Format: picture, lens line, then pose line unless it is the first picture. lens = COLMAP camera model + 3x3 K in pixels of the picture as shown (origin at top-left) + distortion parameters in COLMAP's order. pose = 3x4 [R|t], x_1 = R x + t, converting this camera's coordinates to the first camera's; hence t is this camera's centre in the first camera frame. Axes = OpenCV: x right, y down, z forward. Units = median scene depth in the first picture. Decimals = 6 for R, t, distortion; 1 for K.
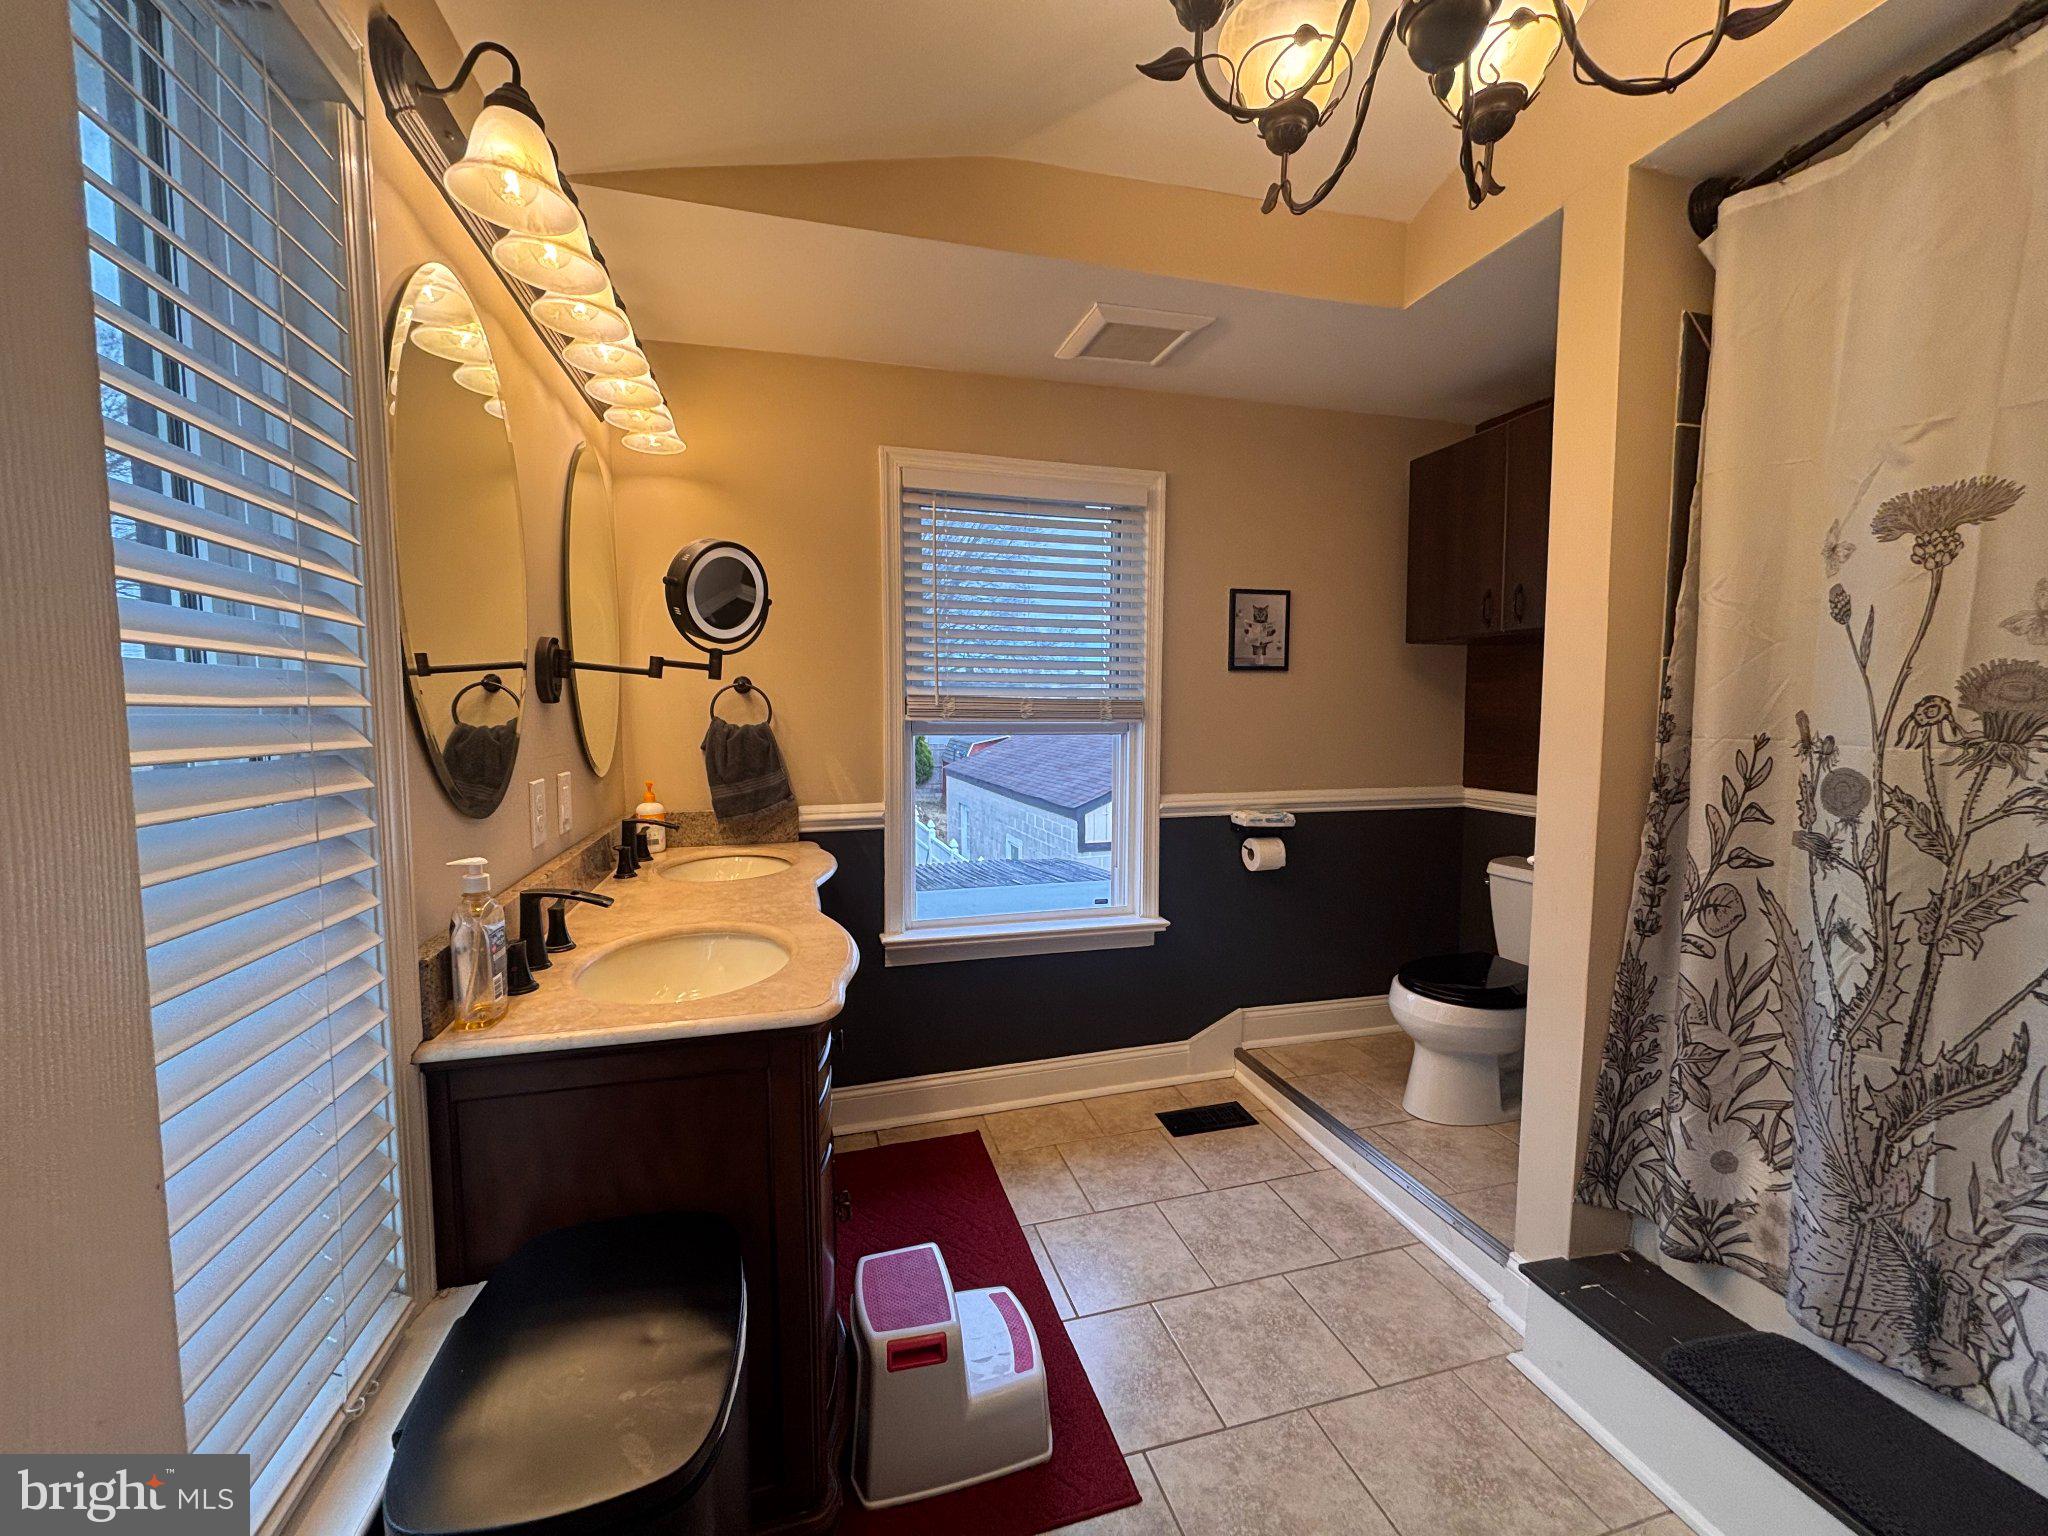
lens RADIAL K [[818.1, 0, 1028.7], [0, 818.1, 772.1], [0, 0, 1]] dist [0.002766, -0.000319]
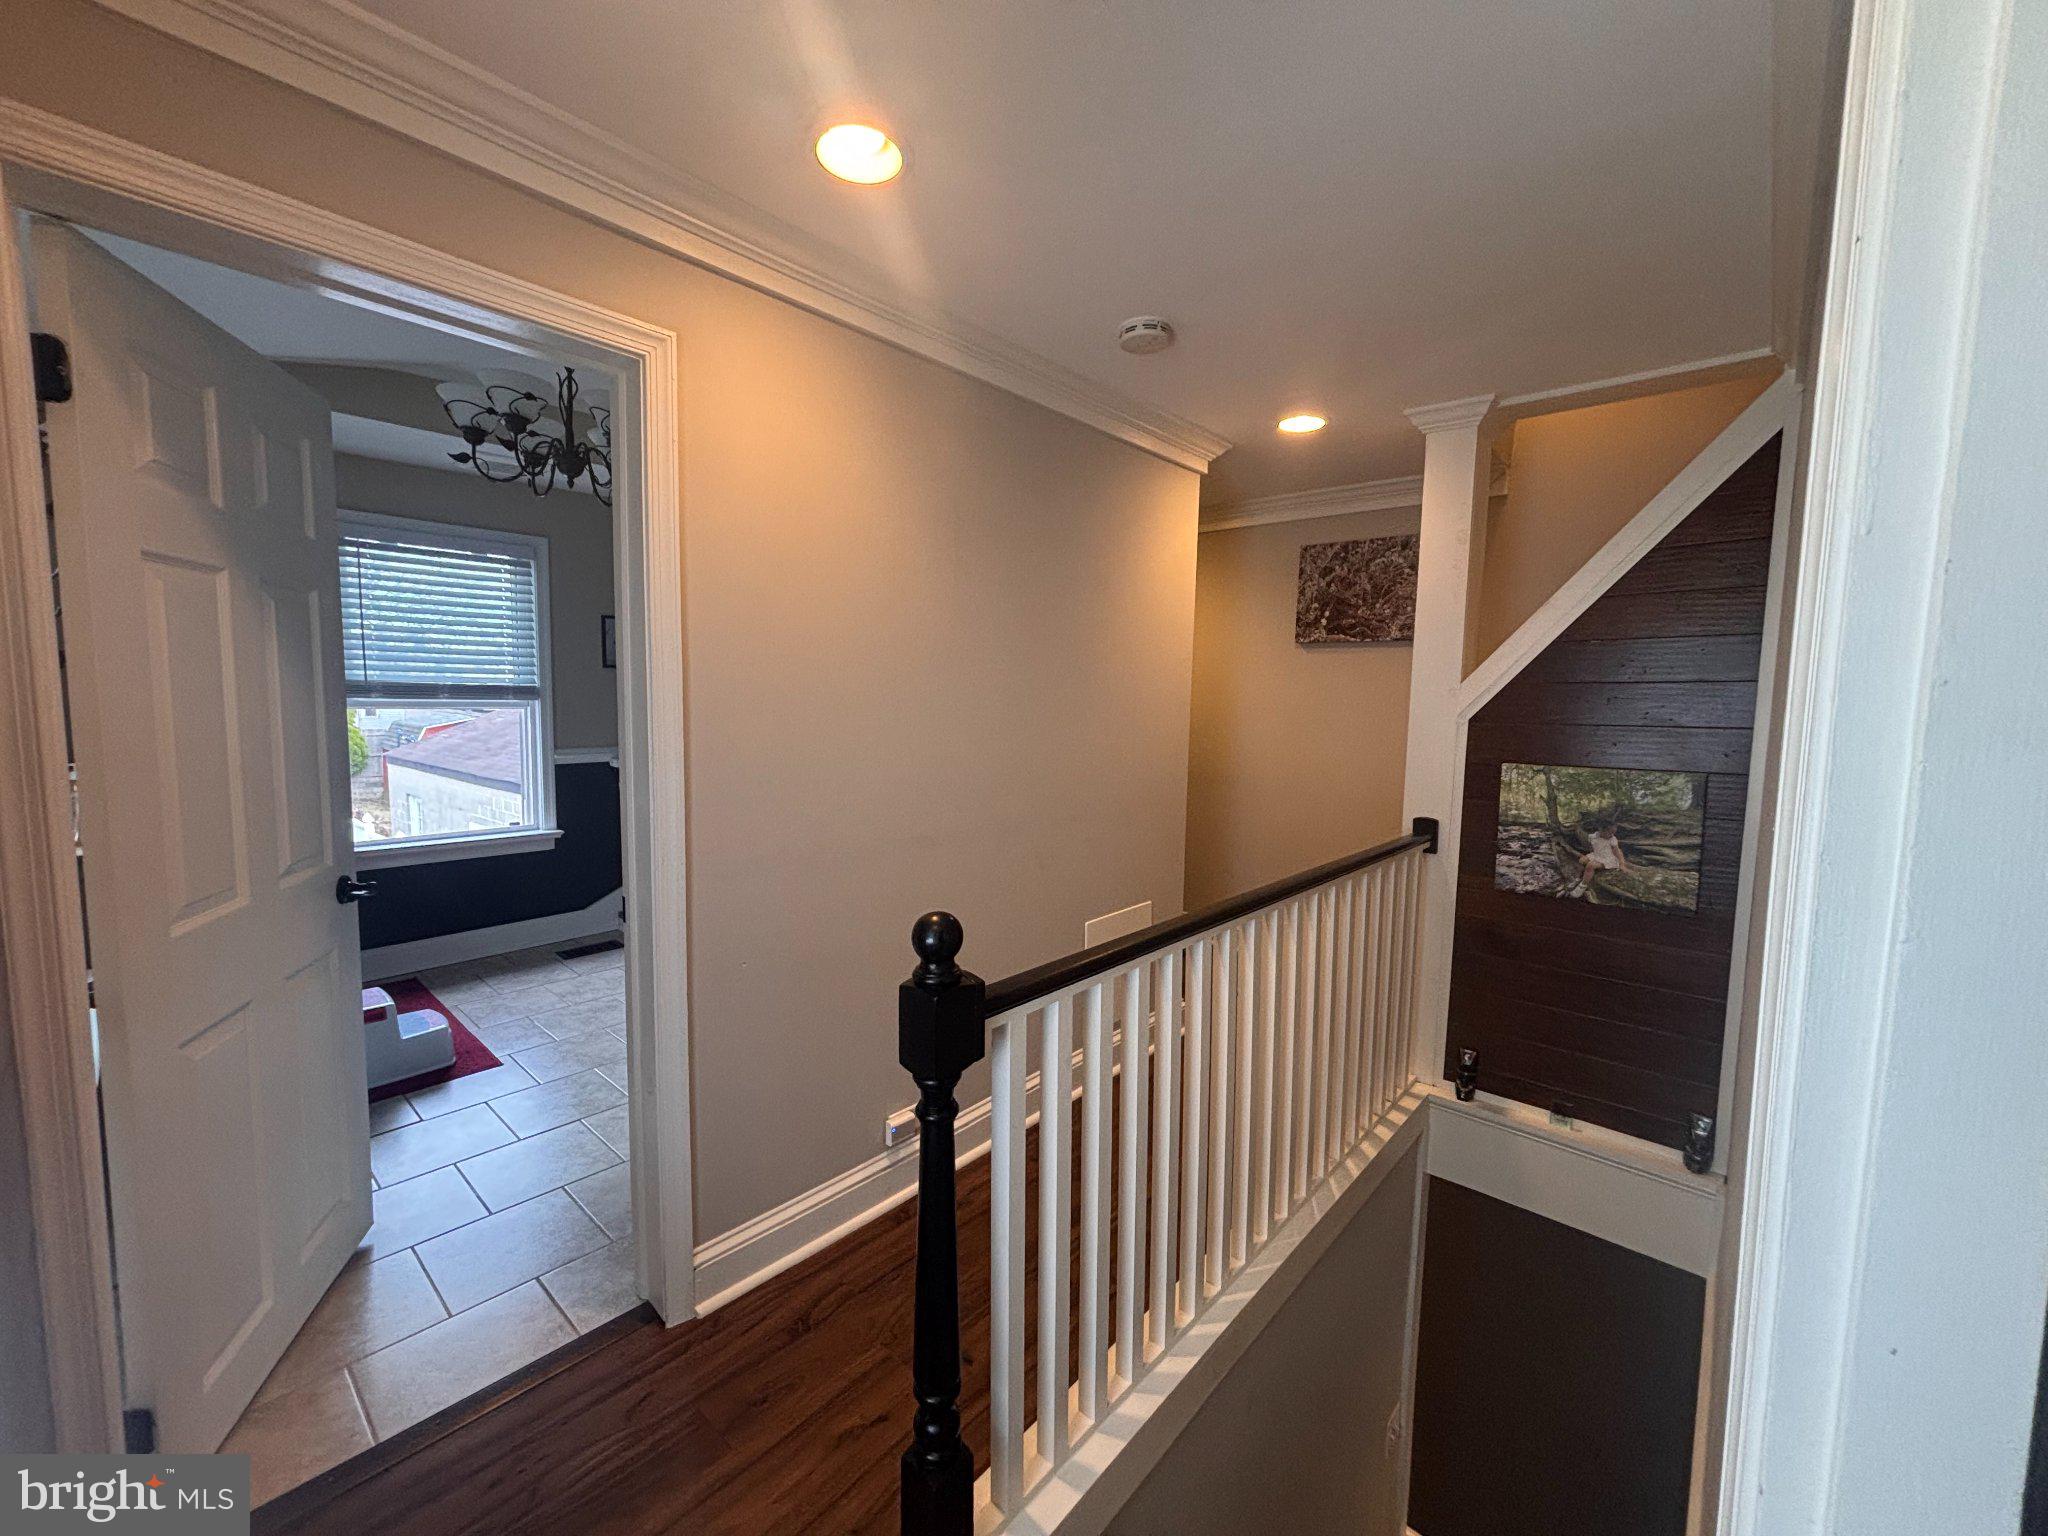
lens RADIAL K [[818.1, 0, 1021.6], [0, 818.1, 771.6], [0, 0, 1]] dist [0.002766, -0.000319]
pose [[0.848727, -0.035044, 0.527669, 0.092635], [0.025410, 0.999352, 0.025498, 0.053418], [-0.528220, -0.008233, 0.849067, -0.764708]]
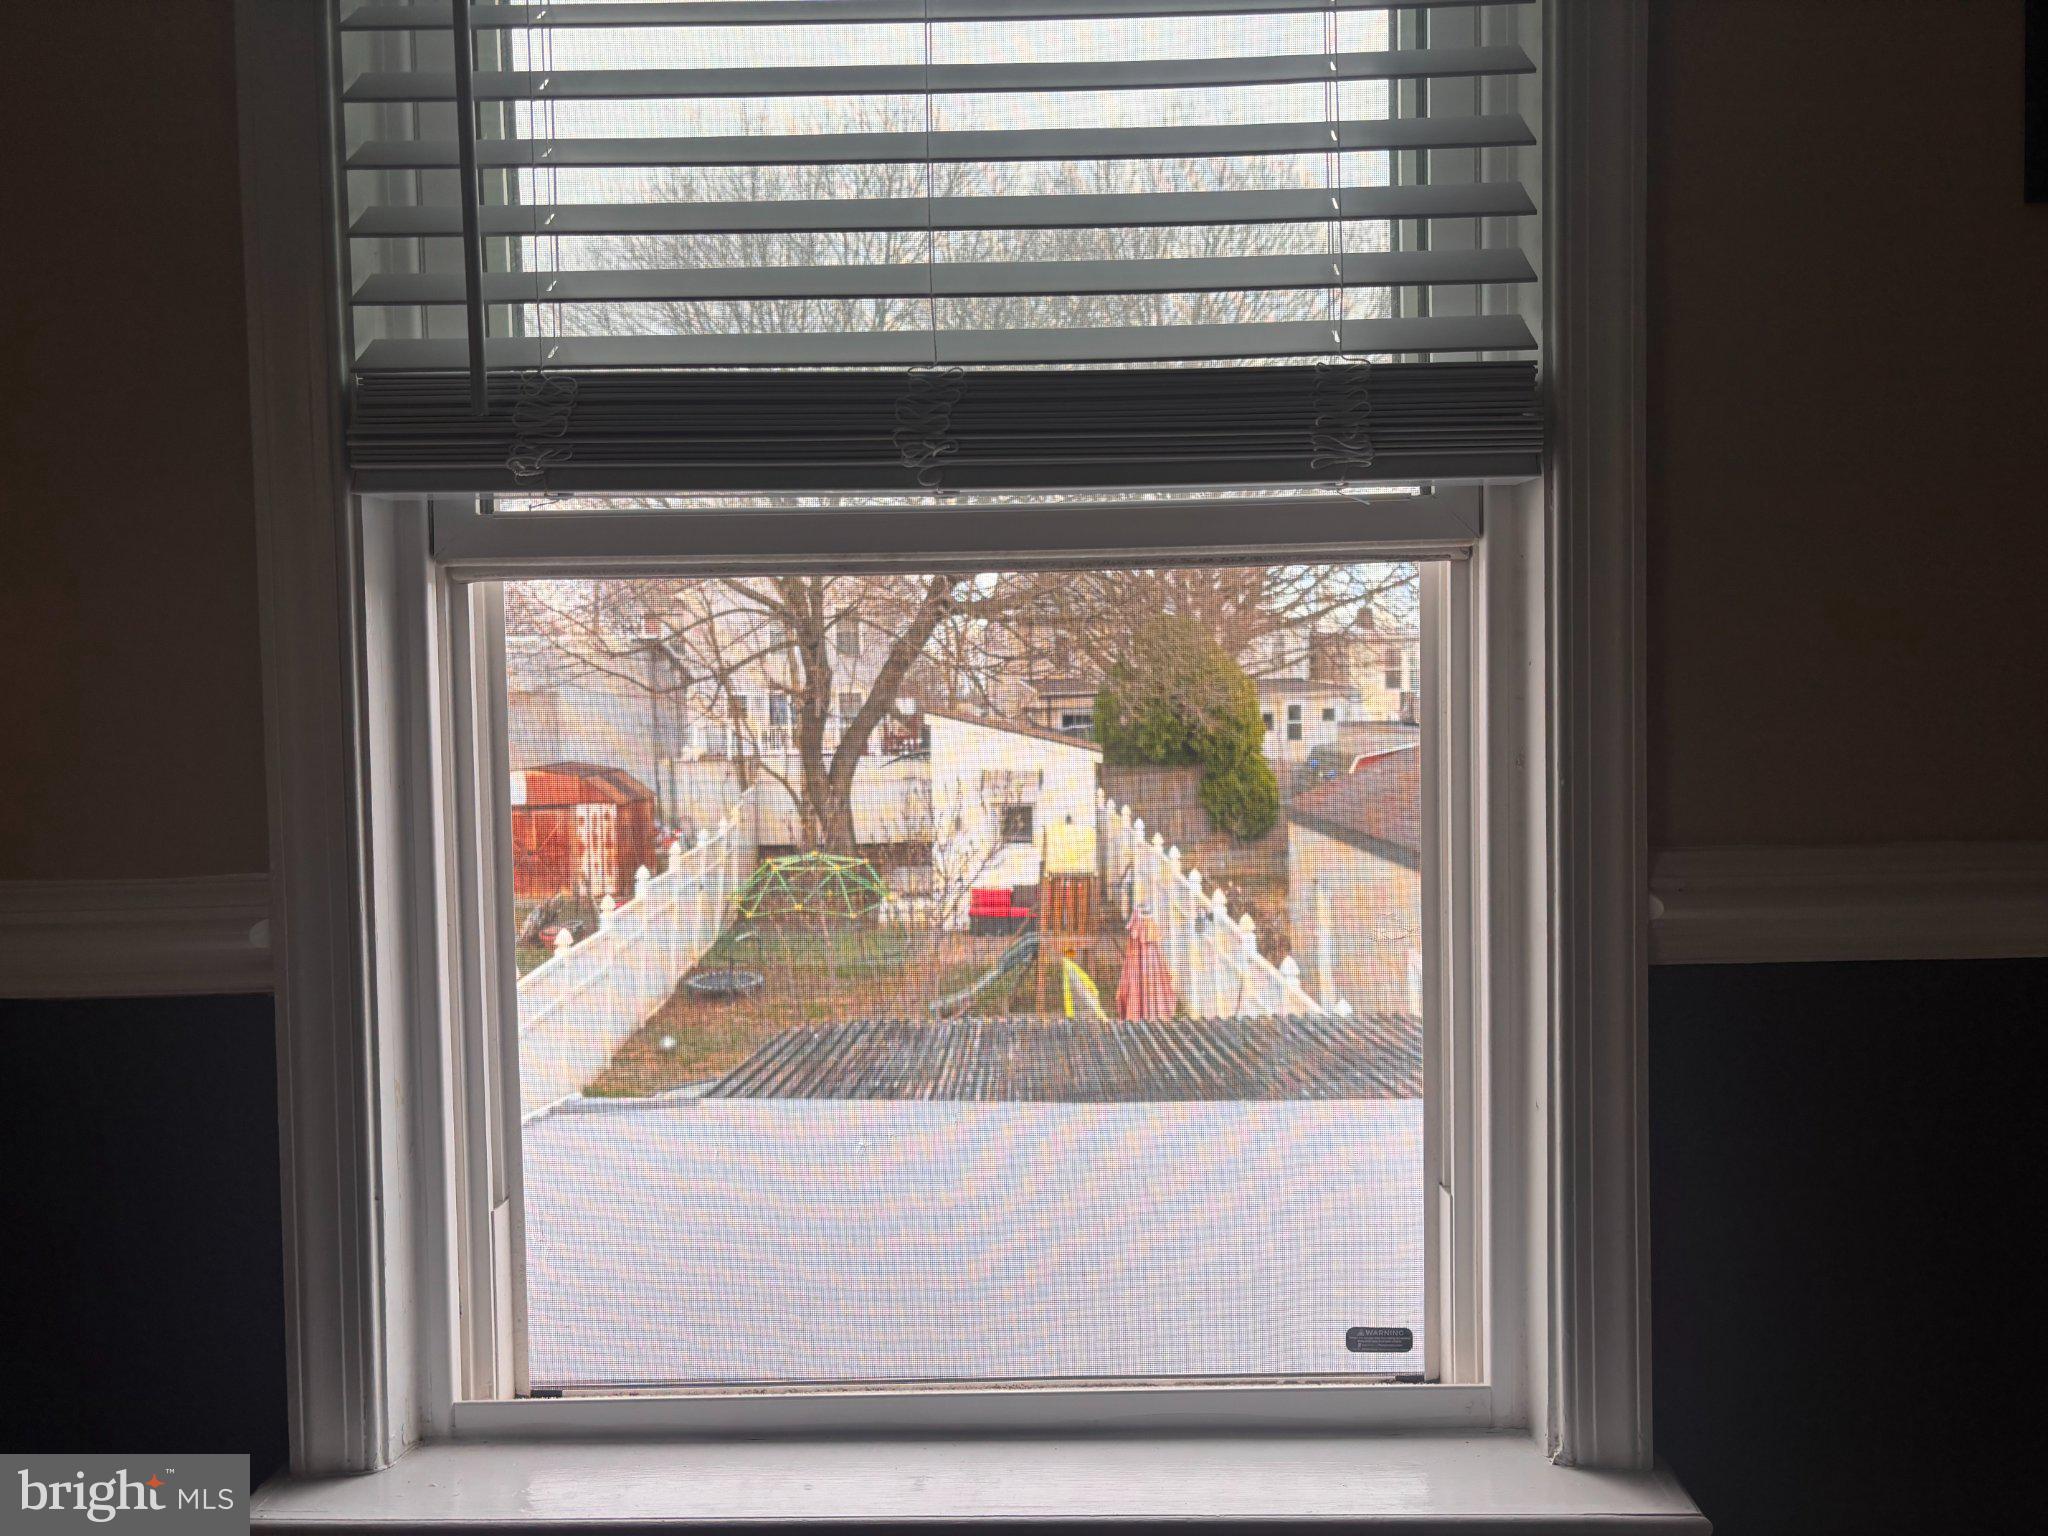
lens RADIAL K [[1570.3, 0, 1017.5], [0, 1570.3, 755.2], [0, 0, 1]] dist [0.014165, 0.003174]
pose [[0.958485, -0.009538, -0.284985, 0.123250], [-0.002030, 0.999187, -0.040269, 0.021480], [0.285137, 0.039175, 0.957686, 0.595186]]
